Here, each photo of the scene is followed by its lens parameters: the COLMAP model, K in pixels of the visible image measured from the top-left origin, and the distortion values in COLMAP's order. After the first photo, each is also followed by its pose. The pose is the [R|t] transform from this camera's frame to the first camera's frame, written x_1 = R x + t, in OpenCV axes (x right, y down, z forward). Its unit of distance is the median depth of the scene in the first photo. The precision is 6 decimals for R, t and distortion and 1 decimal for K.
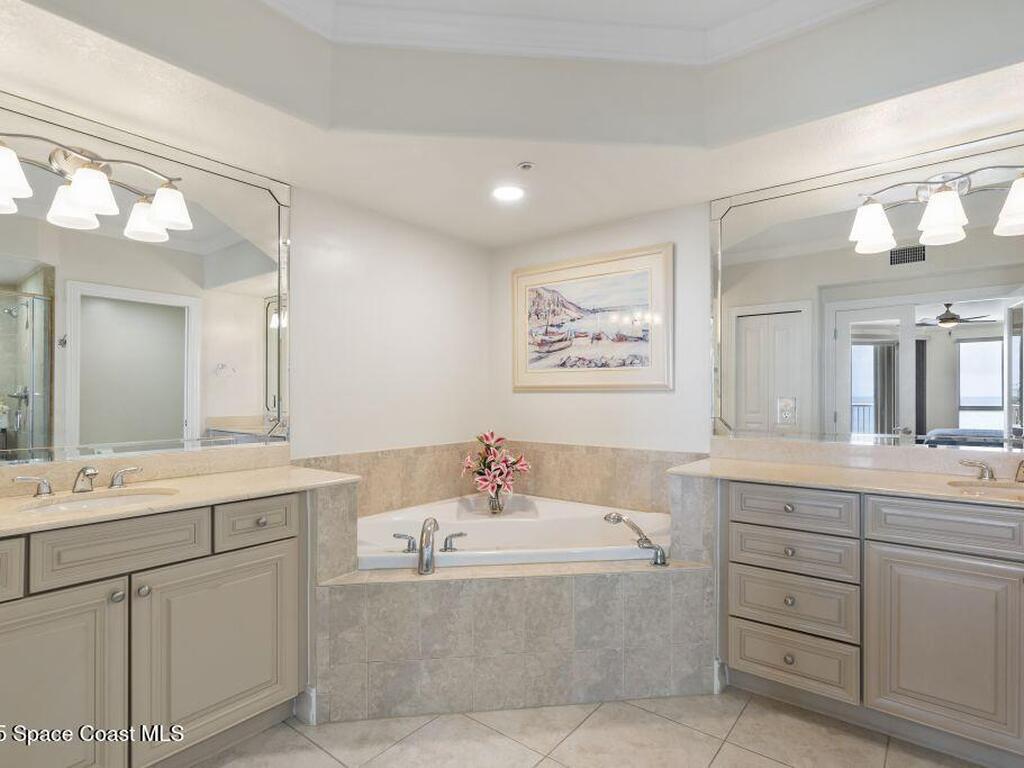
lens RADIAL K [[535.9, 0, 515.0], [0, 535.9, 389.8], [0, 0, 1]] dist [0.000183, 0.000574]
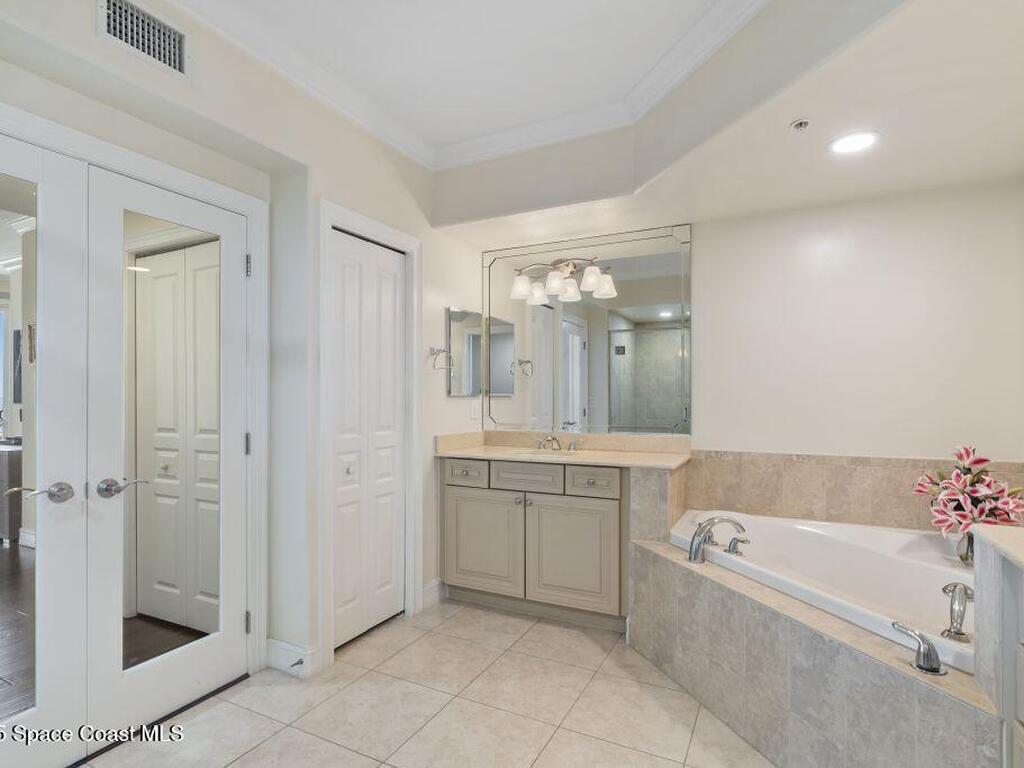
lens RADIAL K [[535.9, 0, 515.0], [0, 535.9, 389.8], [0, 0, 1]] dist [0.000183, 0.000574]
pose [[0.209095, -0.011975, -0.977822, 0.849250], [0.011640, 0.999885, -0.009757, 0.001991], [0.977826, -0.009341, 0.209211, 0.438315]]
